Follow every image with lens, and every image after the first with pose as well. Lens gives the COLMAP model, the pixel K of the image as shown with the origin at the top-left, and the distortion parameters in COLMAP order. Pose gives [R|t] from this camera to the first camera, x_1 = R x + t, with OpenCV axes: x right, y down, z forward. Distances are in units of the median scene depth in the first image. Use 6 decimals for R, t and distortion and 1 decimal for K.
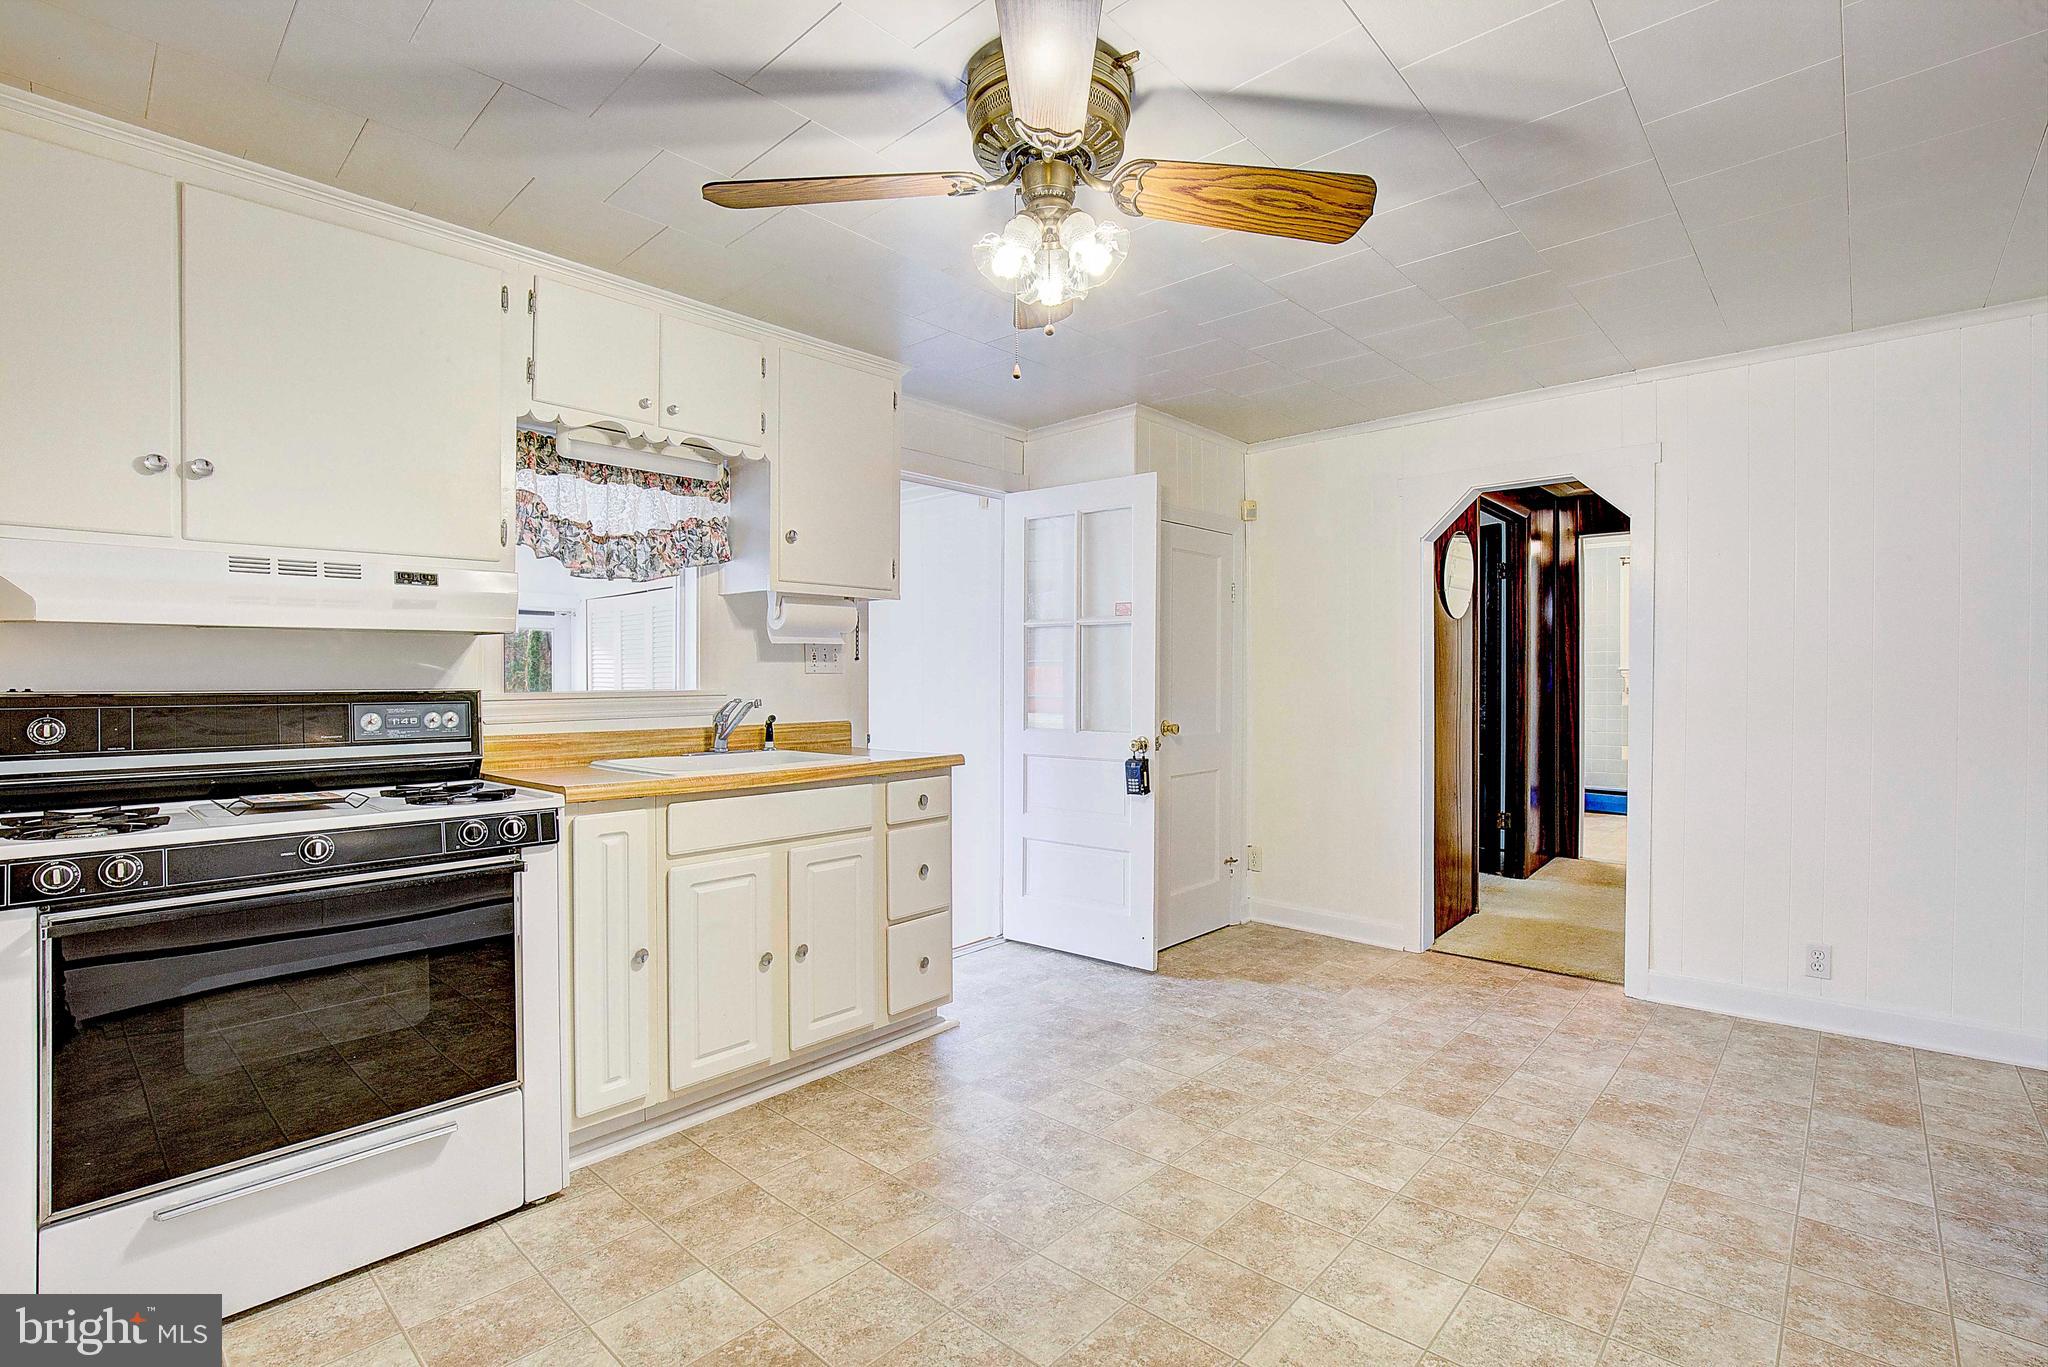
lens RADIAL K [[966.8, 0, 1032.3], [0, 966.8, 704.4], [0, 0, 1]] dist [-0.023977, 0.001784]
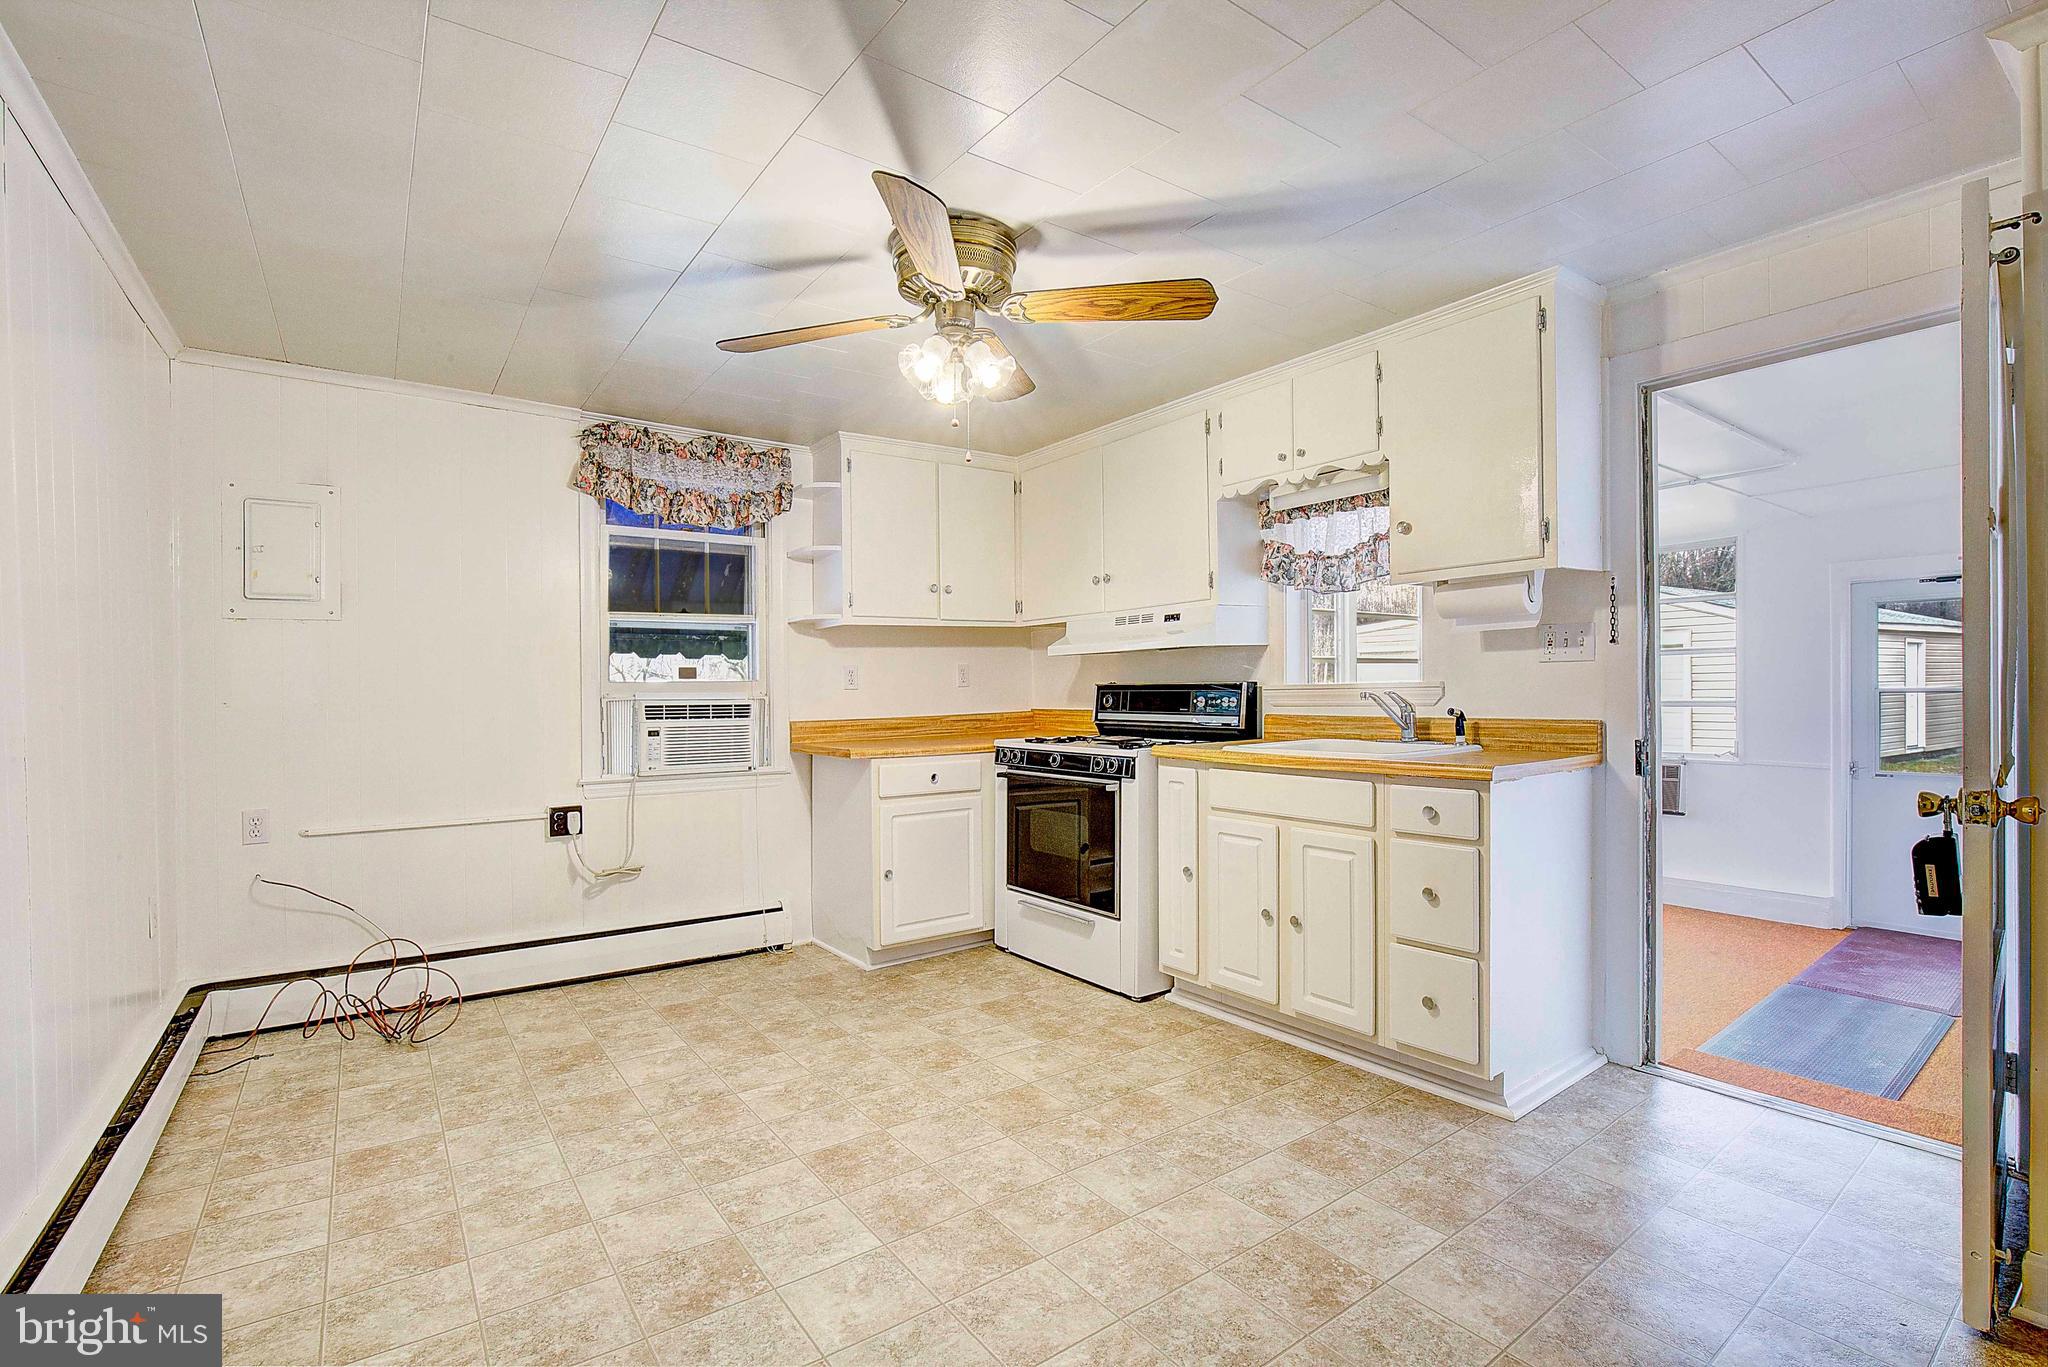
lens RADIAL K [[949.6, 0, 1065.7], [0, 949.6, 684.2], [0, 0, 1]] dist [-0.025397, 0.001716]
pose [[-0.198841, 0.008002, -0.979999, 1.068898], [-0.003595, 0.999954, 0.008894, -0.028985], [0.980025, 0.005292, -0.198803, 1.183122]]
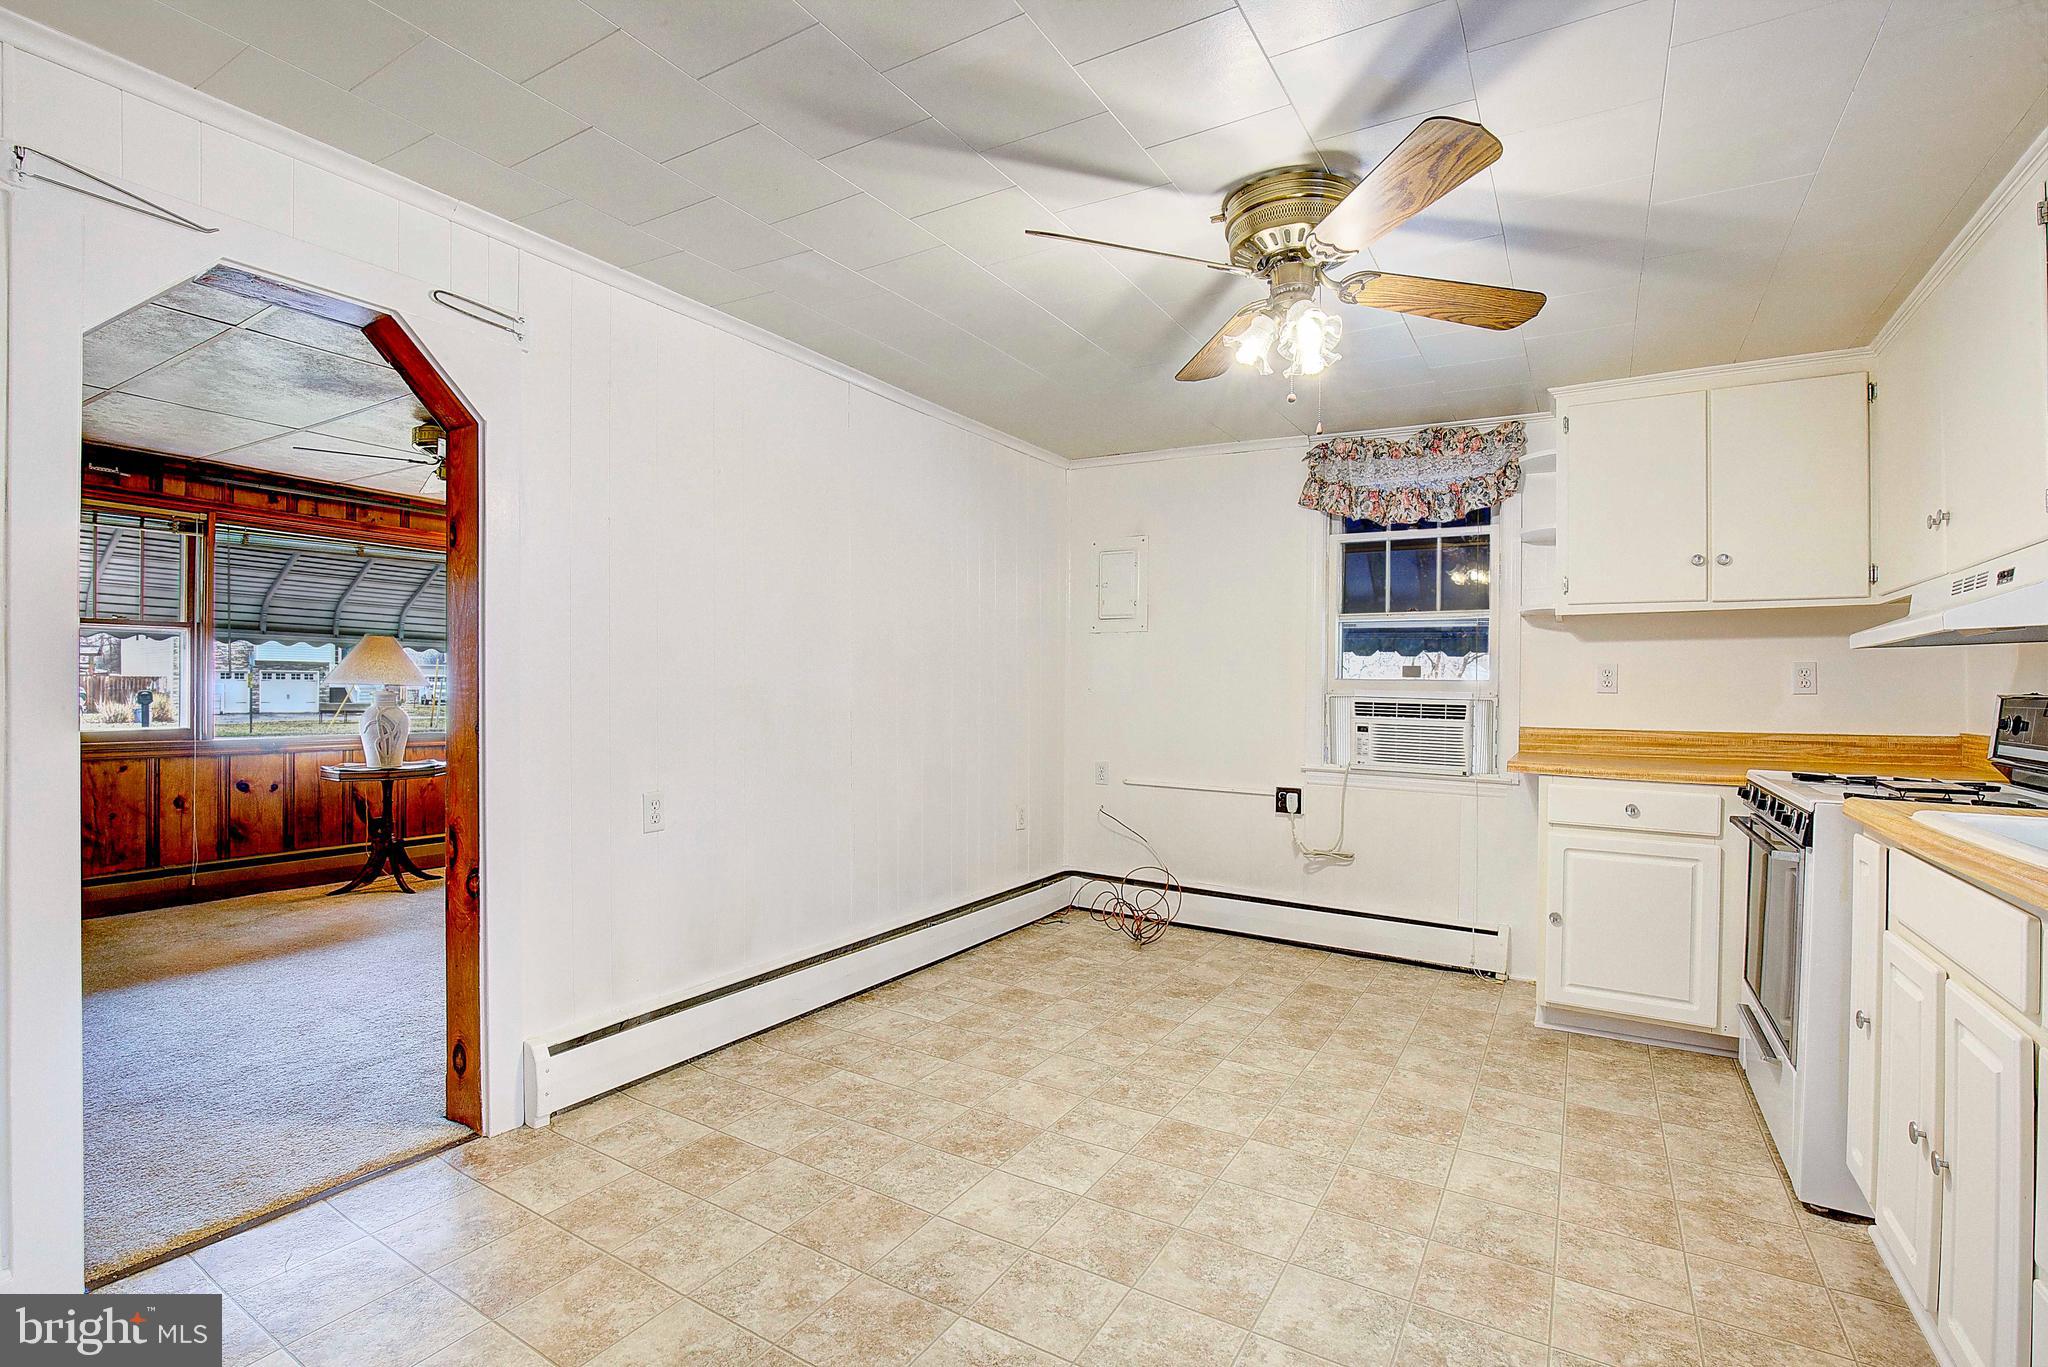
lens RADIAL K [[947.7, 0, 1018.1], [0, 947.7, 678.5], [0, 0, 1]] dist [-0.018201, 0.001073]
pose [[-0.984383, -0.007029, -0.175902, 0.476175], [-0.009653, 0.999854, 0.014066, -0.036524], [0.175778, 0.015544, -0.984307, 1.775095]]
